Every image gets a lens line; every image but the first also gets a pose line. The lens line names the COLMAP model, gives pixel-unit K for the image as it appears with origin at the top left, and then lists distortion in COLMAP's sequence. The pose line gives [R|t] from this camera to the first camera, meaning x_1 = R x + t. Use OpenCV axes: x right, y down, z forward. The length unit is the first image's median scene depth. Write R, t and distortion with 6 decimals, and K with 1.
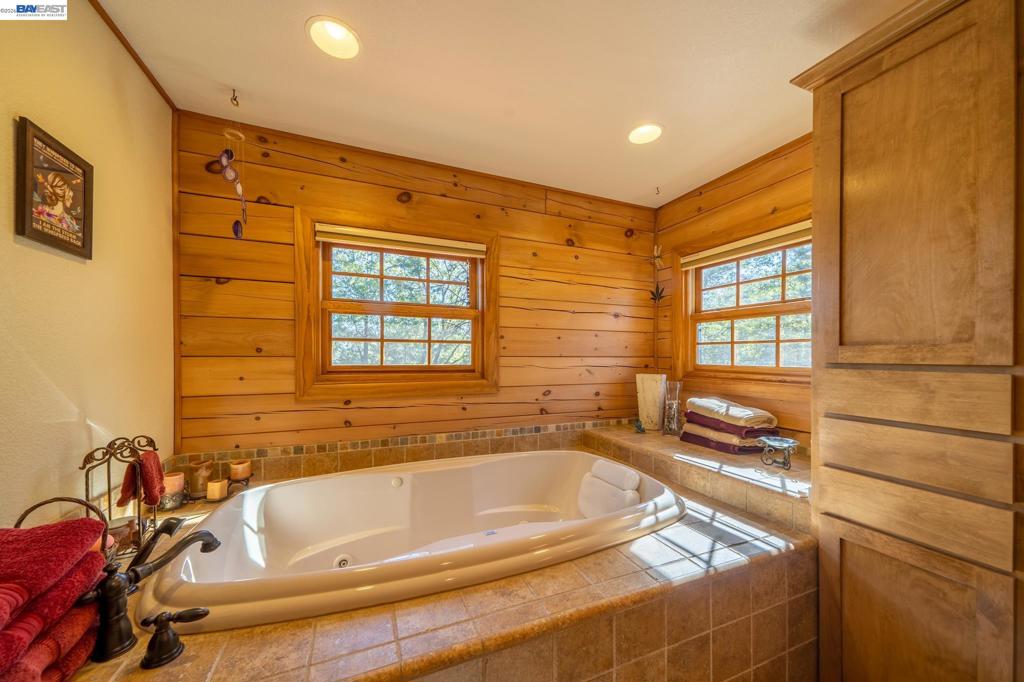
lens RADIAL K [[352.6, 0, 504.7], [0, 352.6, 357.1], [0, 0, 1]] dist [0.008020, -0.000946]
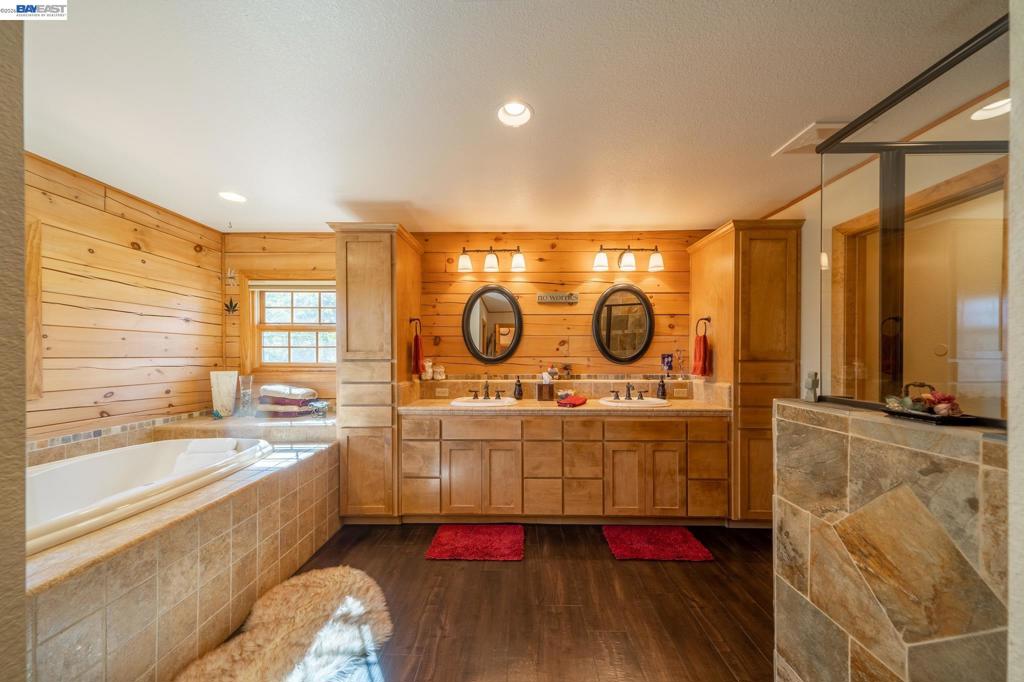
lens RADIAL K [[352.6, 0, 509.5], [0, 352.6, 356.2], [0, 0, 1]] dist [0.008020, -0.000946]
pose [[0.373240, -0.006095, 0.927715, -0.390088], [0.004658, 0.999978, 0.004696, -0.005308], [-0.927723, 0.002569, 0.373260, -0.412409]]
